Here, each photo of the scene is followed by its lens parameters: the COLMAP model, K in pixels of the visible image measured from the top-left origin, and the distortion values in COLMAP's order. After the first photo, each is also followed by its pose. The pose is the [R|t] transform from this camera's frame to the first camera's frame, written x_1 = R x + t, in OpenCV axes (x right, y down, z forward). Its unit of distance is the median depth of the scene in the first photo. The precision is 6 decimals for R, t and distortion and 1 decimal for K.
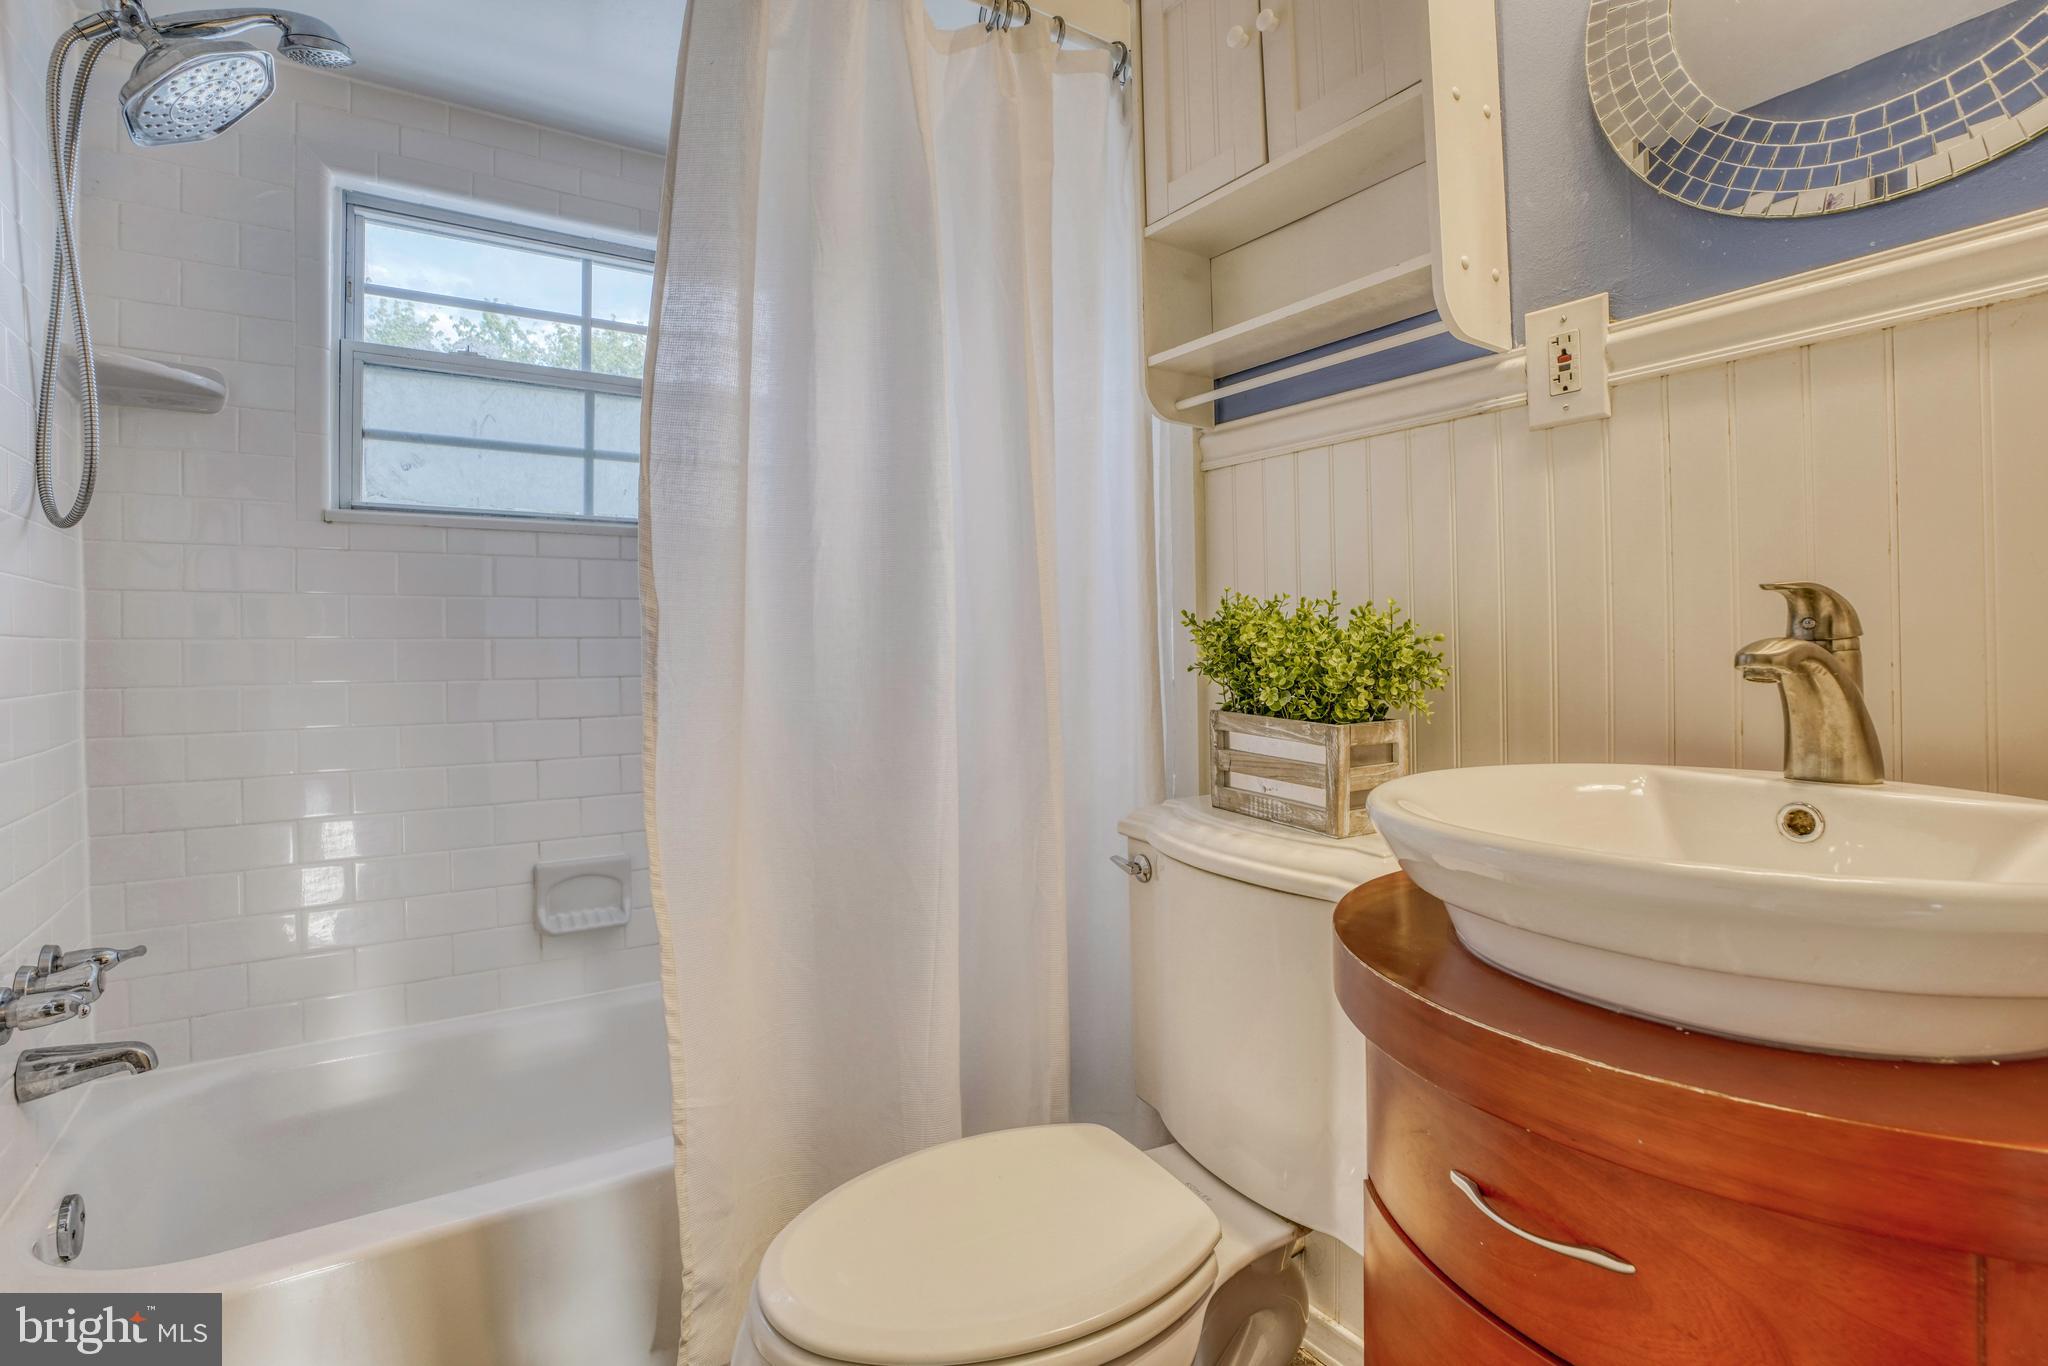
lens RADIAL K [[965.9, 0, 1018.9], [0, 965.9, 645.0], [0, 0, 1]] dist [-0.062808, 0.022133]
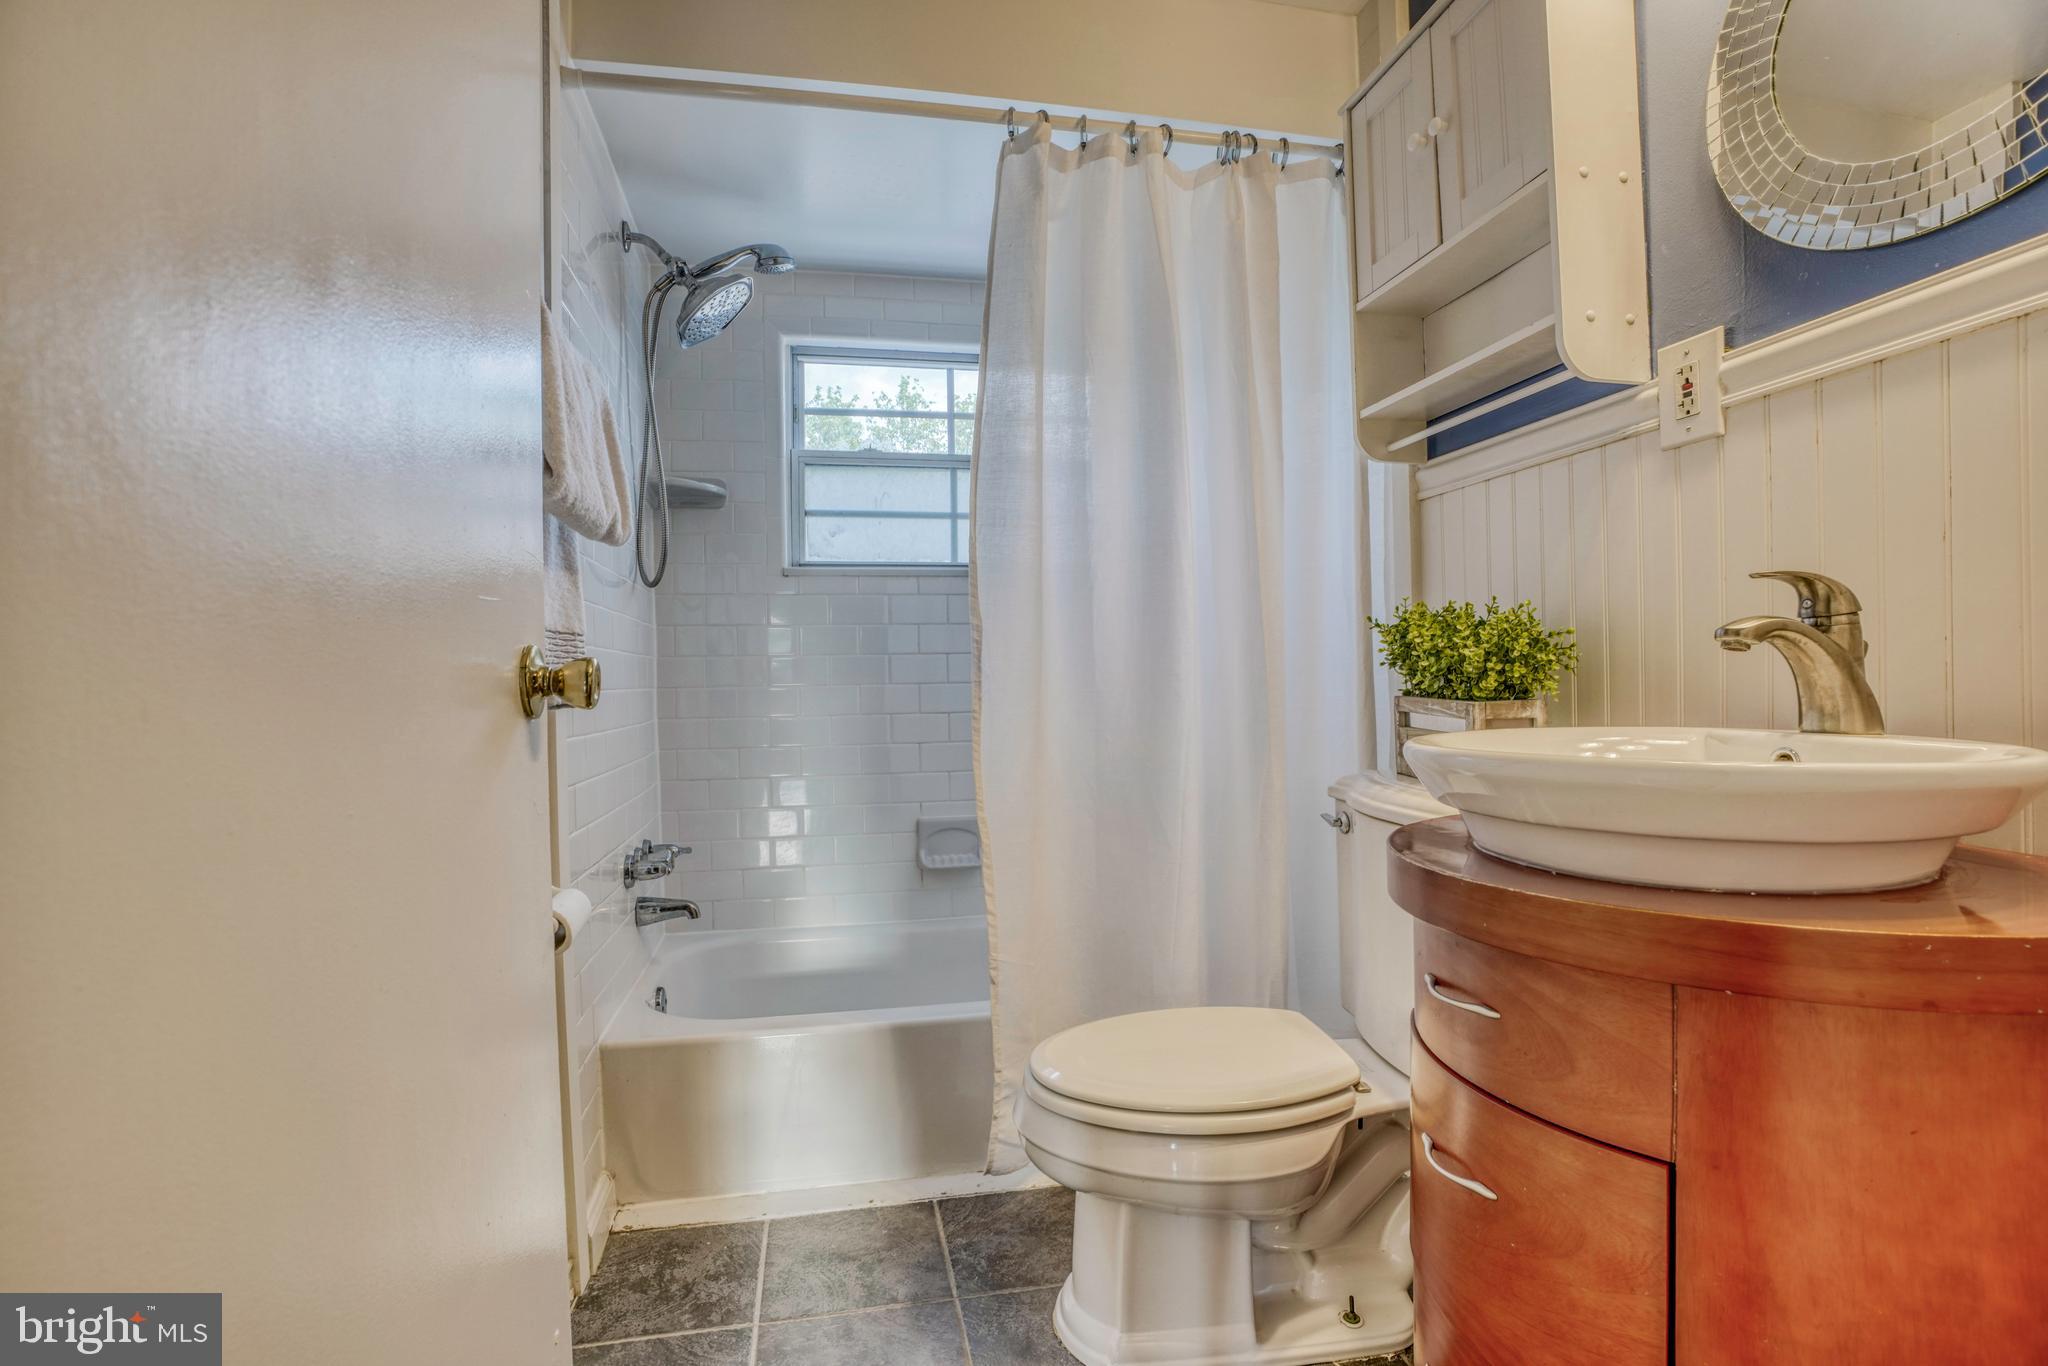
lens RADIAL K [[965.9, 0, 1020.1], [0, 965.9, 681.0], [0, 0, 1]] dist [-0.062808, 0.022133]
pose [[0.925332, -0.007387, -0.379086, 0.234265], [0.009598, 0.999946, 0.003944, 0.041793], [0.379036, -0.007288, 0.925353, -0.347803]]
